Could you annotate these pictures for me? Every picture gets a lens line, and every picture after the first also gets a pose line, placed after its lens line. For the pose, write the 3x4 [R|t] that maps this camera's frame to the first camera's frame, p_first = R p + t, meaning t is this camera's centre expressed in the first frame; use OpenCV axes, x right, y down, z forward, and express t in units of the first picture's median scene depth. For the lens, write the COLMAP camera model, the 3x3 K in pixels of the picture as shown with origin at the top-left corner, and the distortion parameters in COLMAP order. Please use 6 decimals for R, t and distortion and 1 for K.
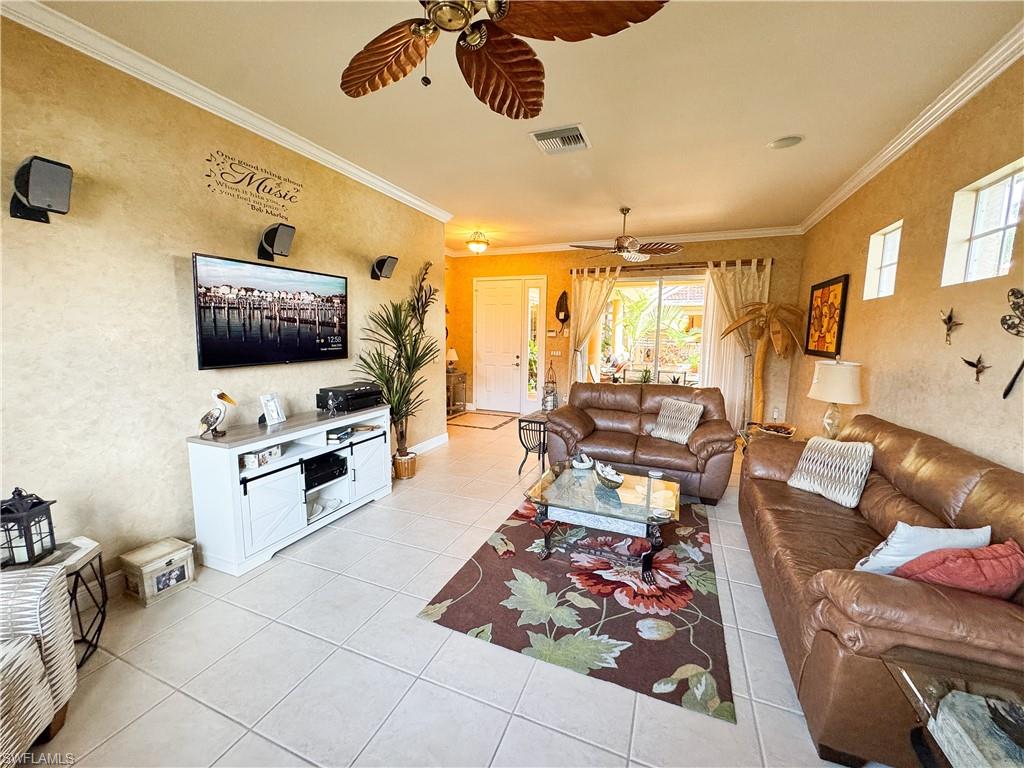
lens RADIAL K [[406.8, 0, 510.7], [0, 406.8, 383.3], [0, 0, 1]] dist [-0.007322, 0.001163]
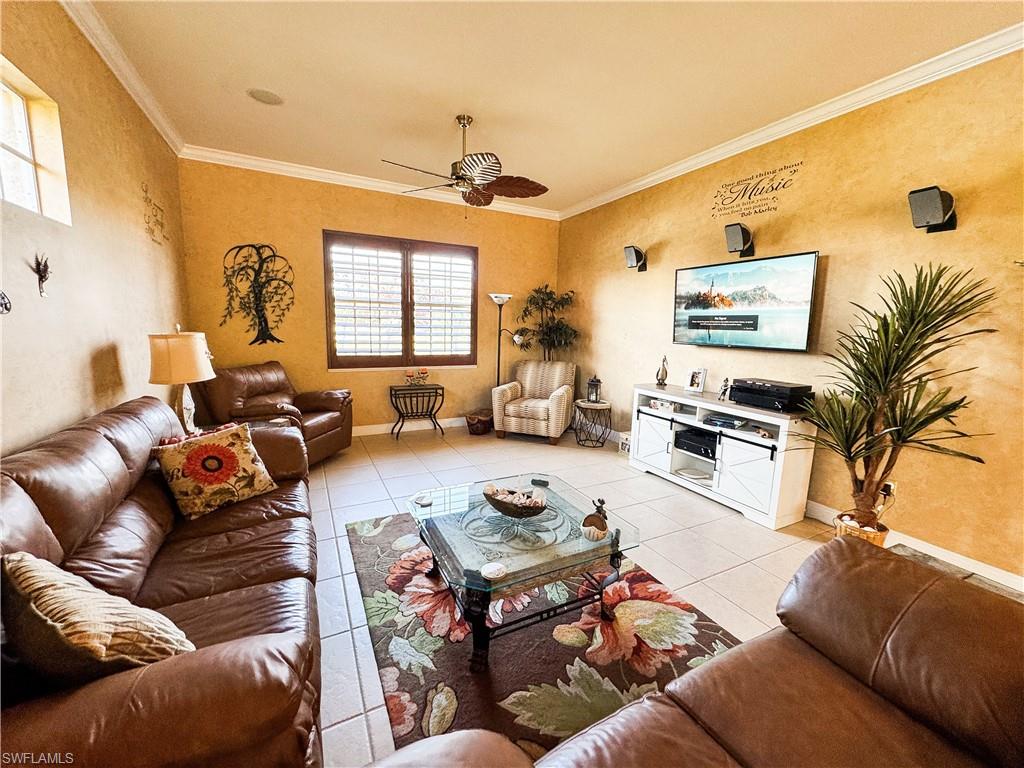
lens RADIAL K [[406.8, 0, 512.3], [0, 406.8, 380.8], [0, 0, 1]] dist [-0.007322, 0.001163]
pose [[-0.643262, 0.081033, -0.761346, 0.710615], [-0.129279, 0.968611, 0.212320, -0.122052], [0.754653, 0.235004, -0.612594, 1.273961]]
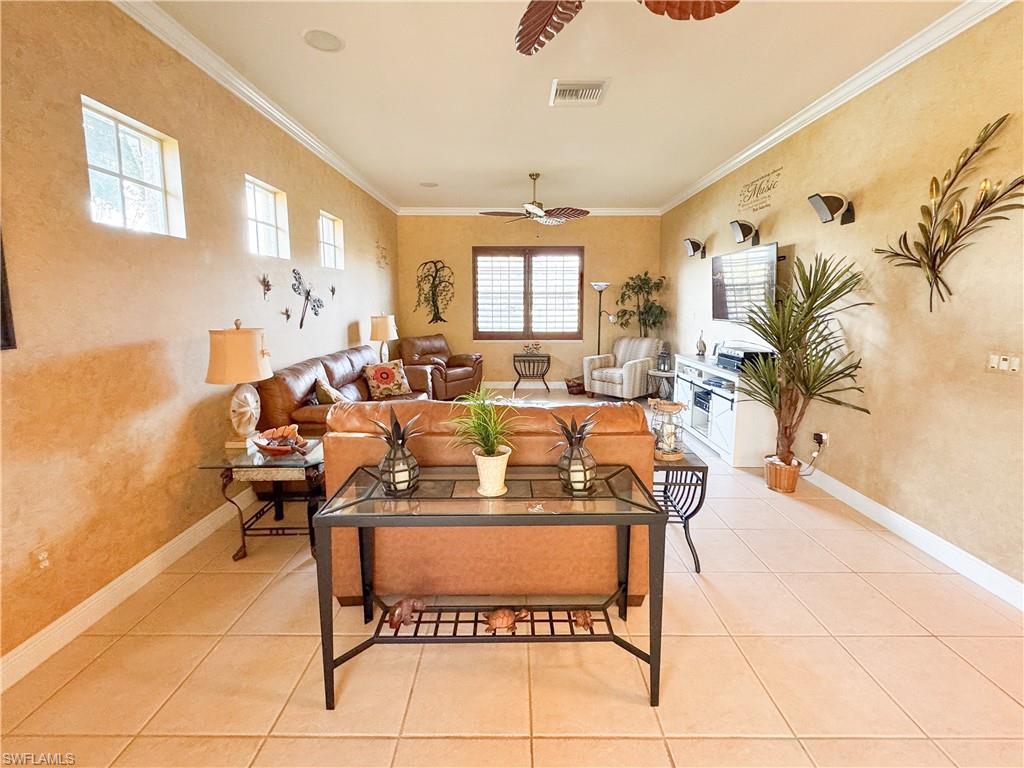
lens RADIAL K [[406.8, 0, 495.6], [0, 406.8, 341.7], [0, 0, 1]] dist [-0.007322, 0.001163]
pose [[-0.930207, 0.024654, -0.366207, 0.688853], [-0.054777, 0.977243, 0.204929, -0.218765], [0.362926, 0.210686, -0.907687, 1.957454]]
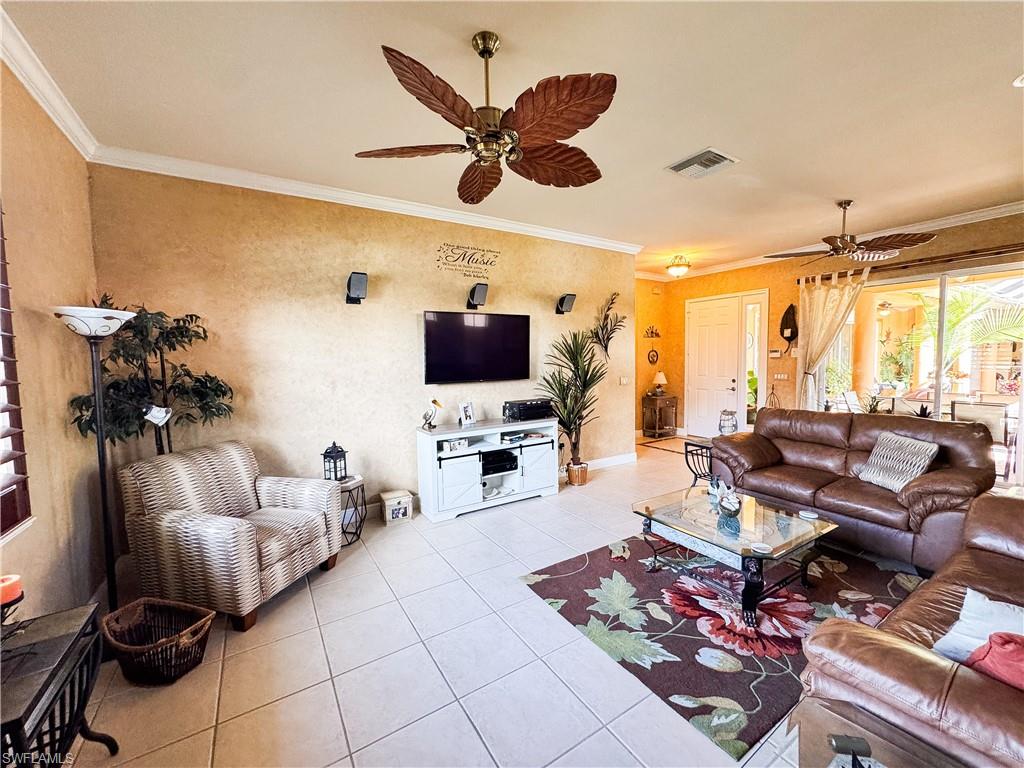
lens RADIAL K [[406.8, 0, 510.7], [0, 406.8, 382.3], [0, 0, 1]] dist [-0.007322, 0.001163]
pose [[0.812590, 0.009514, -0.582758, 0.341470], [-0.047188, 0.997658, -0.049510, 0.017510], [0.580922, 0.067731, 0.811136, -0.065576]]
